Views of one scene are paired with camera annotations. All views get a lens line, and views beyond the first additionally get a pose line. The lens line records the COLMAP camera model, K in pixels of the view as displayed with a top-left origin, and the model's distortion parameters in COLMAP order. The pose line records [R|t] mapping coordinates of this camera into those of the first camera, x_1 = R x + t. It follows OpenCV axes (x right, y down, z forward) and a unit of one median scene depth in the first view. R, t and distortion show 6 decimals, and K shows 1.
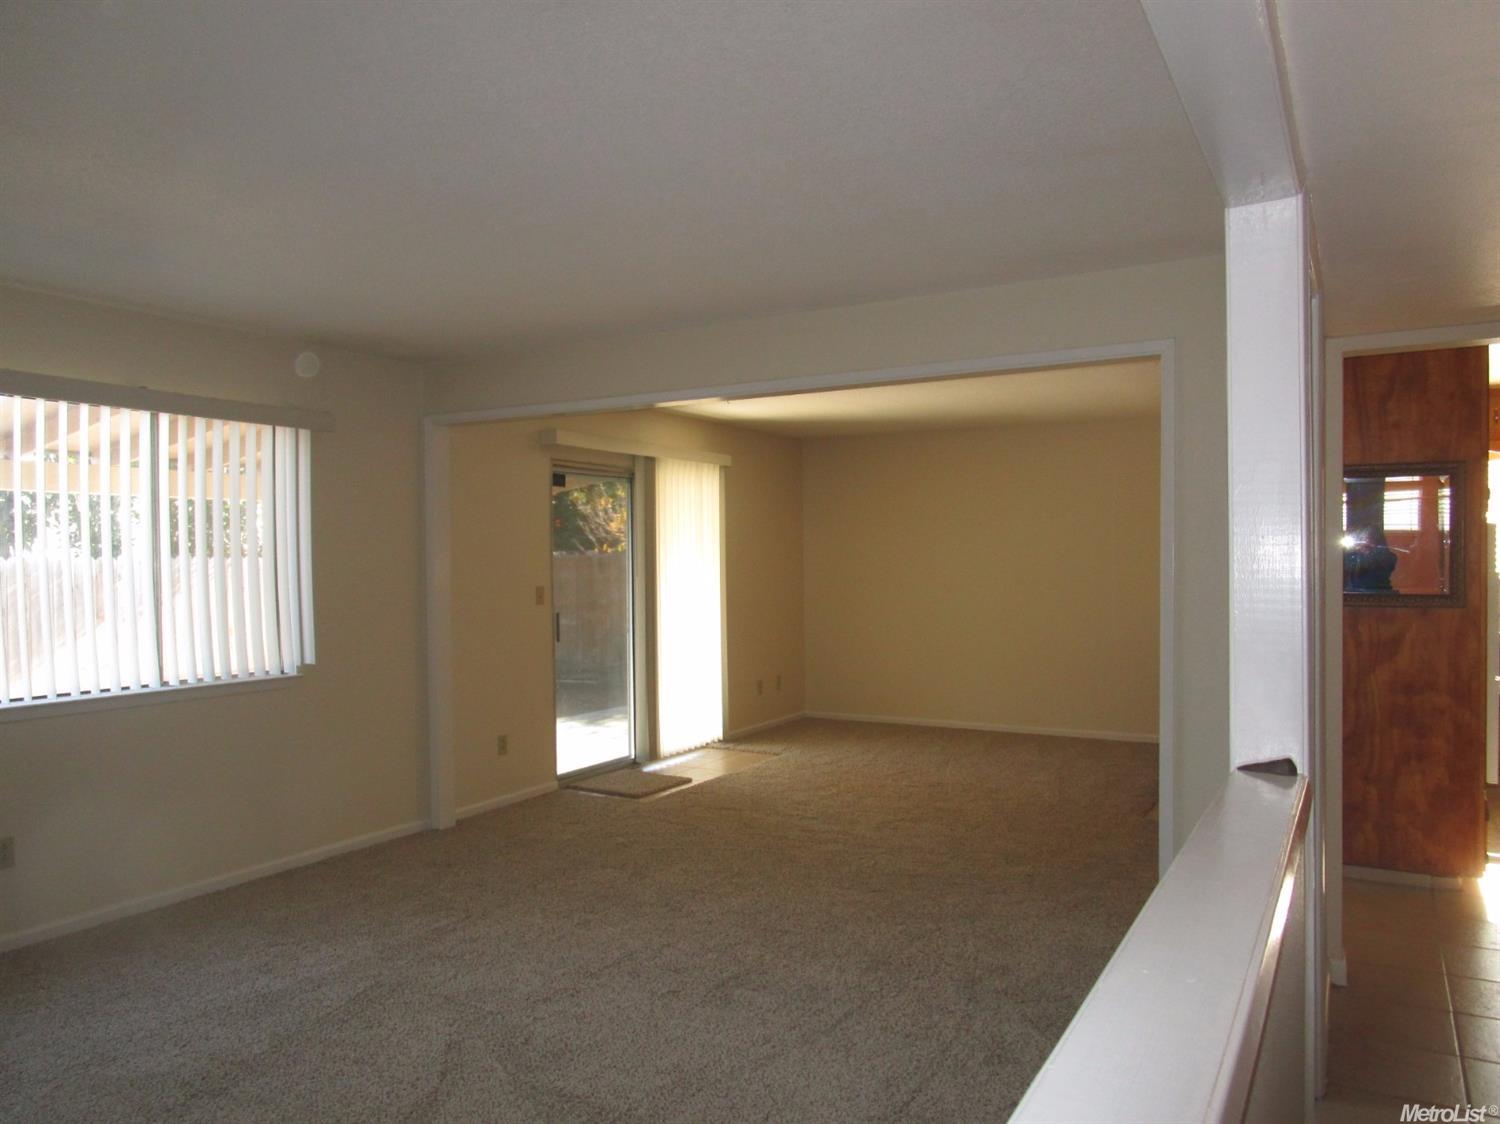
lens RADIAL K [[1071.1, 0, 741.1], [0, 1071.1, 566.4], [0, 0, 1]] dist [-0.023018, 0.004528]
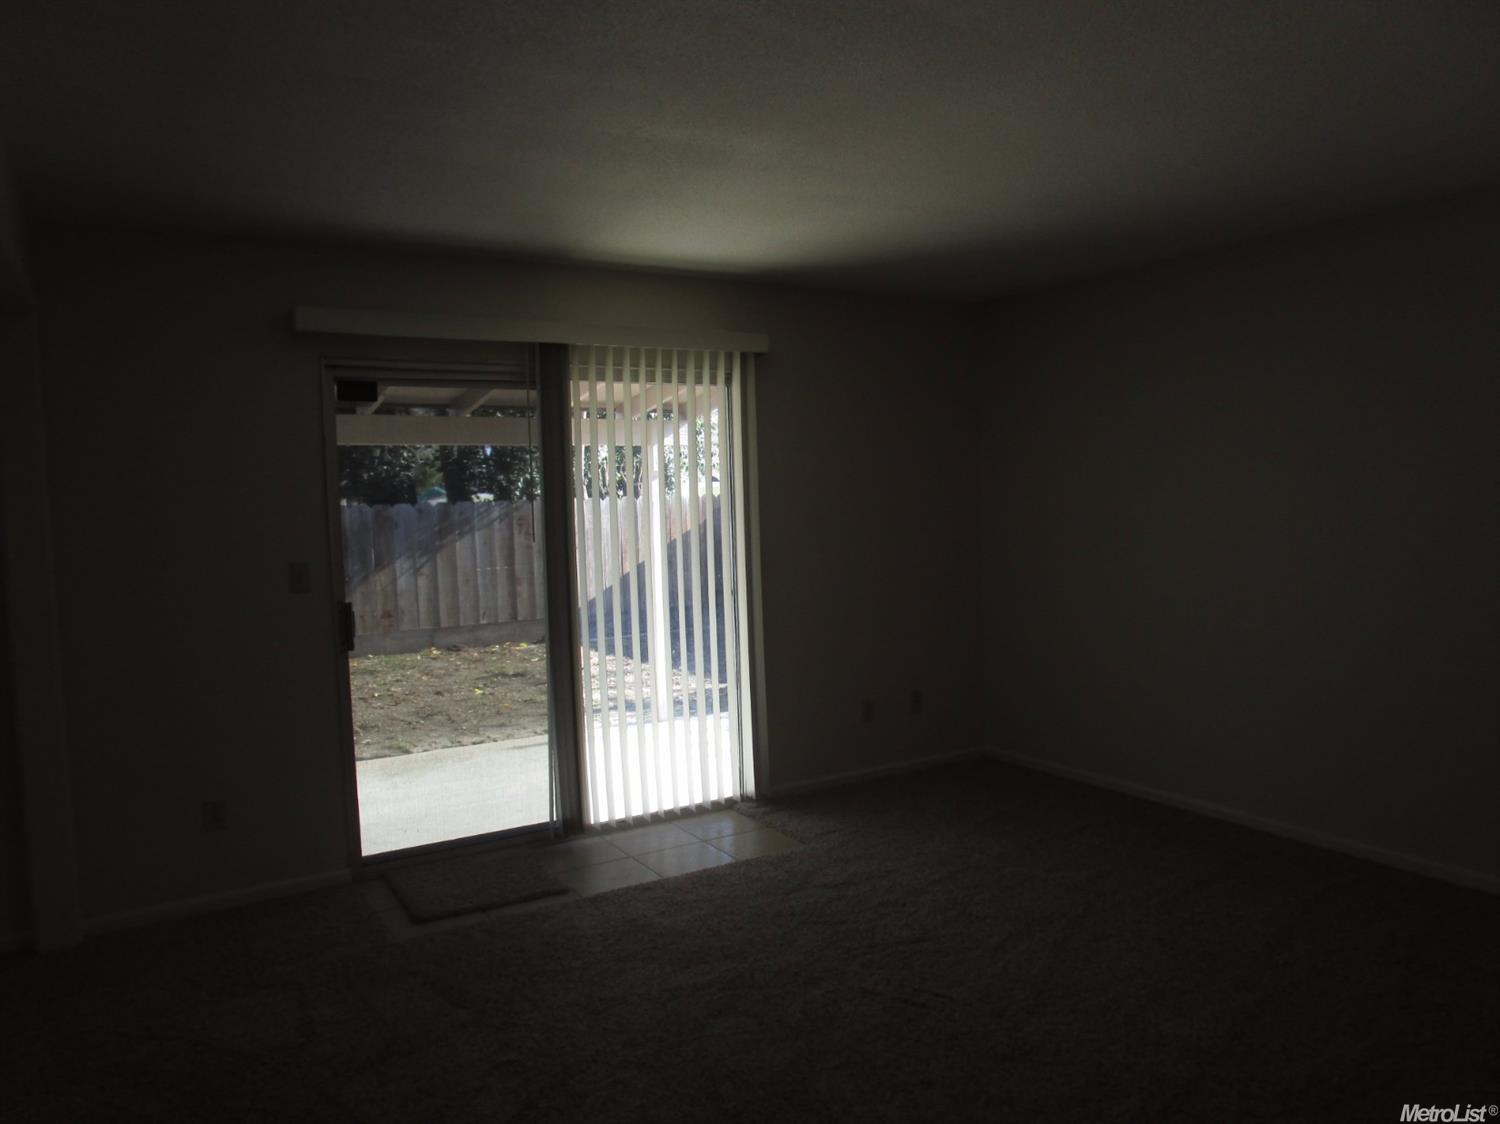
lens RADIAL K [[1071.1, 0, 741.1], [0, 1071.1, 566.4], [0, 0, 1]] dist [-0.023018, 0.004528]
pose [[0.868375, 0.001188, -0.495907, 0.307780], [0.028072, 0.998276, 0.051549, -0.004521], [0.495114, -0.058685, 0.866844, 0.512529]]
